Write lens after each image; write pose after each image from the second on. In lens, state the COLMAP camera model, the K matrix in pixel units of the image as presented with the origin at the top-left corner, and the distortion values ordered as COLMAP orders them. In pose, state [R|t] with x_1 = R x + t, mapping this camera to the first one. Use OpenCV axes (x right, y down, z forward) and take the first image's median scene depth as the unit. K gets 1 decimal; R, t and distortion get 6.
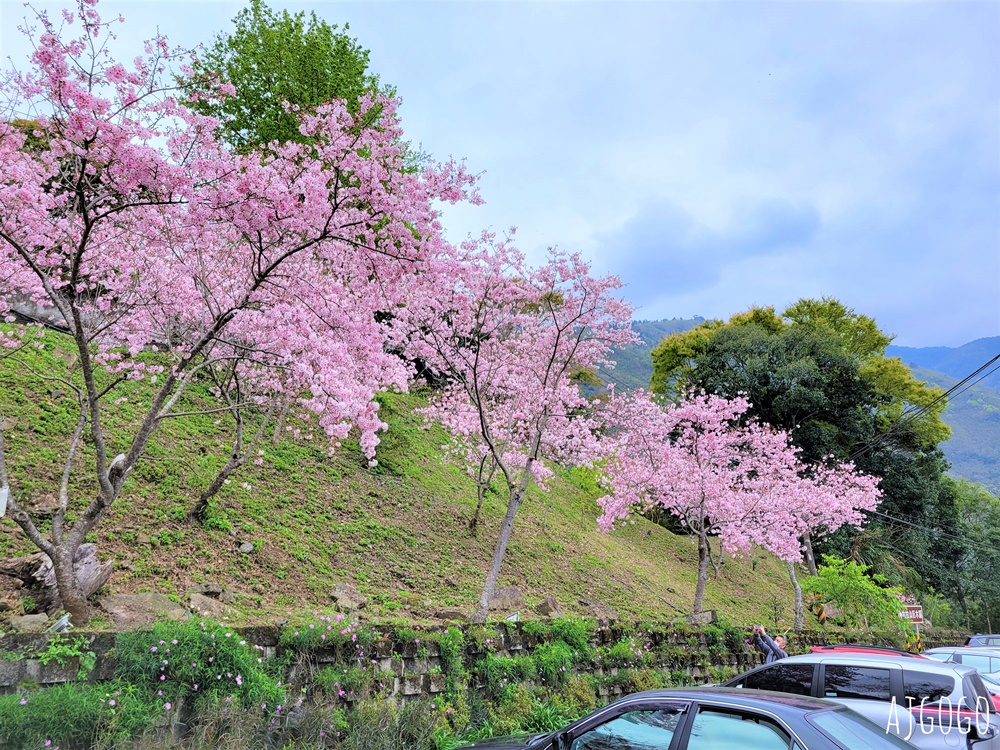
lens RADIAL K [[759.8, 0, 498.1], [0, 759.8, 368.4], [0, 0, 1]] dist [0.059055, -0.046610]
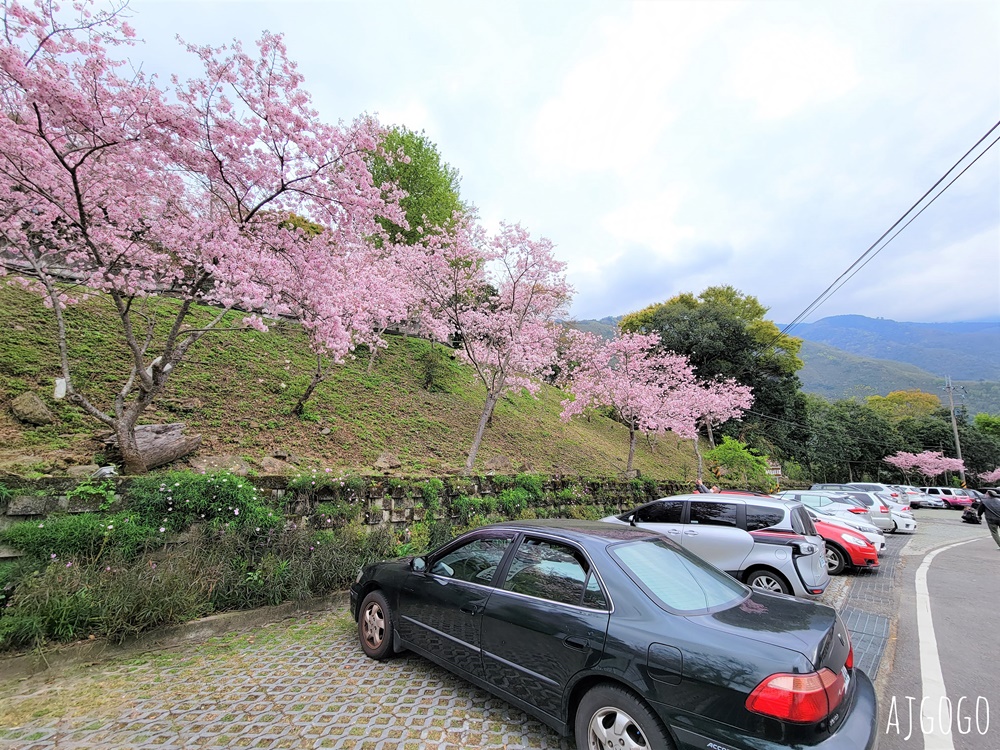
lens RADIAL K [[414.2, 0, 506.3], [0, 414.2, 377.7], [0, 0, 1]] dist [0.000452, 0.000002]
pose [[0.994648, -0.028760, -0.099236, 0.095234], [0.036109, 0.996673, 0.073074, 0.050641], [0.096804, -0.076266, 0.992377, 0.129353]]
